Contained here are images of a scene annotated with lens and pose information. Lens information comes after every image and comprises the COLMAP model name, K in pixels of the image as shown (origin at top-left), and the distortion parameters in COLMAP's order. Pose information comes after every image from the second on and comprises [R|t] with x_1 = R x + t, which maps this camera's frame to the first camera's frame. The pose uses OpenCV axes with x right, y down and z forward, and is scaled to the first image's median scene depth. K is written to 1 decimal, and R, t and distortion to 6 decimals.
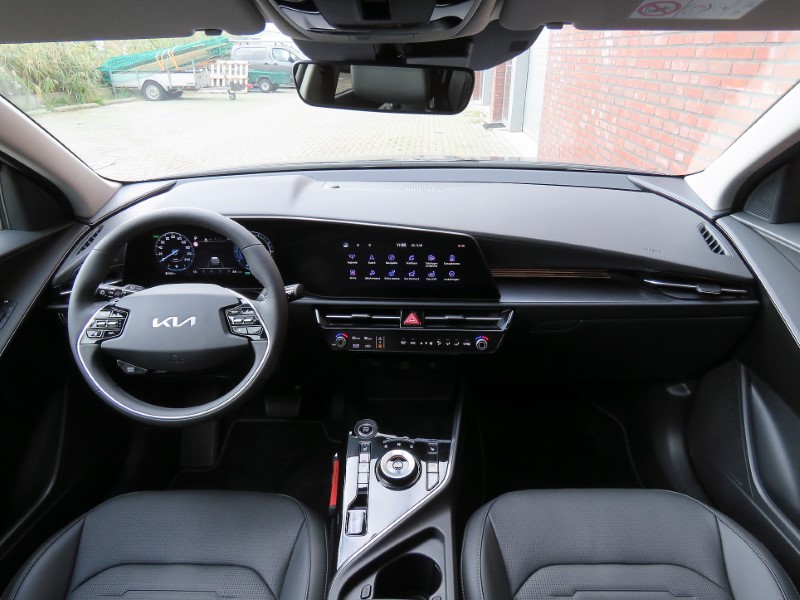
lens RADIAL K [[519.9, 0, 400.0], [0, 519.9, 300.0], [0, 0, 1]] dist [-0.003603, -0.000068]
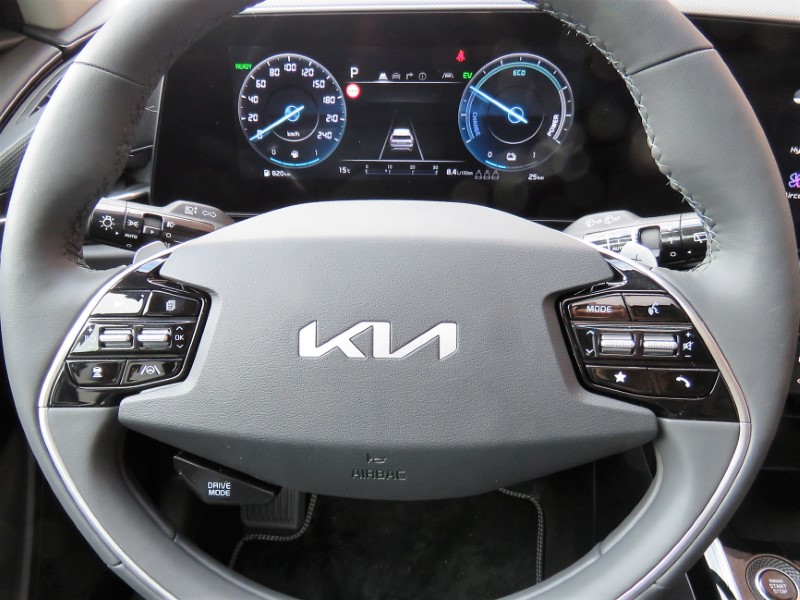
lens RADIAL K [[585.8, 0, 397.4], [0, 585.8, 316.4], [0, 0, 1]] dist [-0.001583, 0.000997]
pose [[0.999003, 0.028079, -0.034703, -0.350583], [-0.022639, 0.988692, 0.148240, -0.014079], [0.038473, -0.147307, 0.988342, 0.590544]]
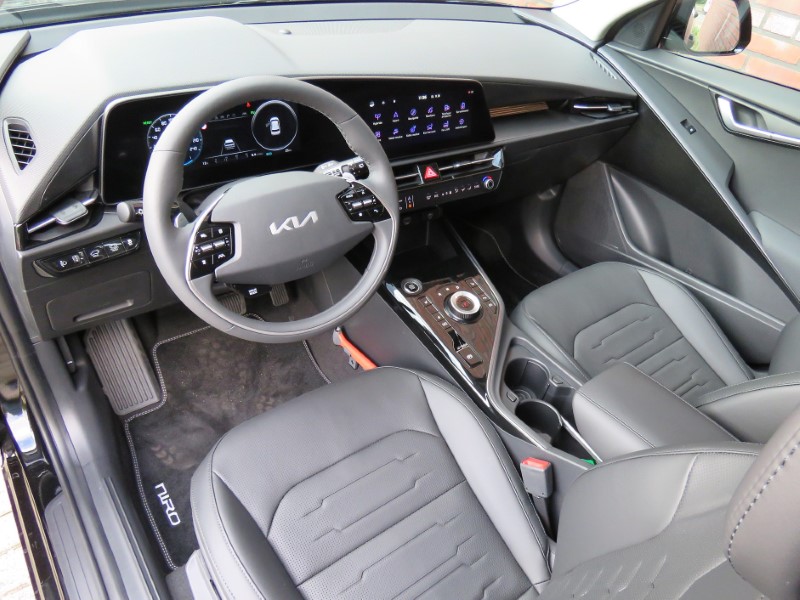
lens RADIAL K [[541.6, 0, 412.3], [0, 541.6, 319.5], [0, 0, 1]] dist [-0.009622, -0.002301]
pose [[0.781323, -0.328294, 0.530808, -0.683979], [0.146104, 0.923057, 0.355836, -0.084015], [-0.606785, -0.200469, 0.769171, 0.140528]]
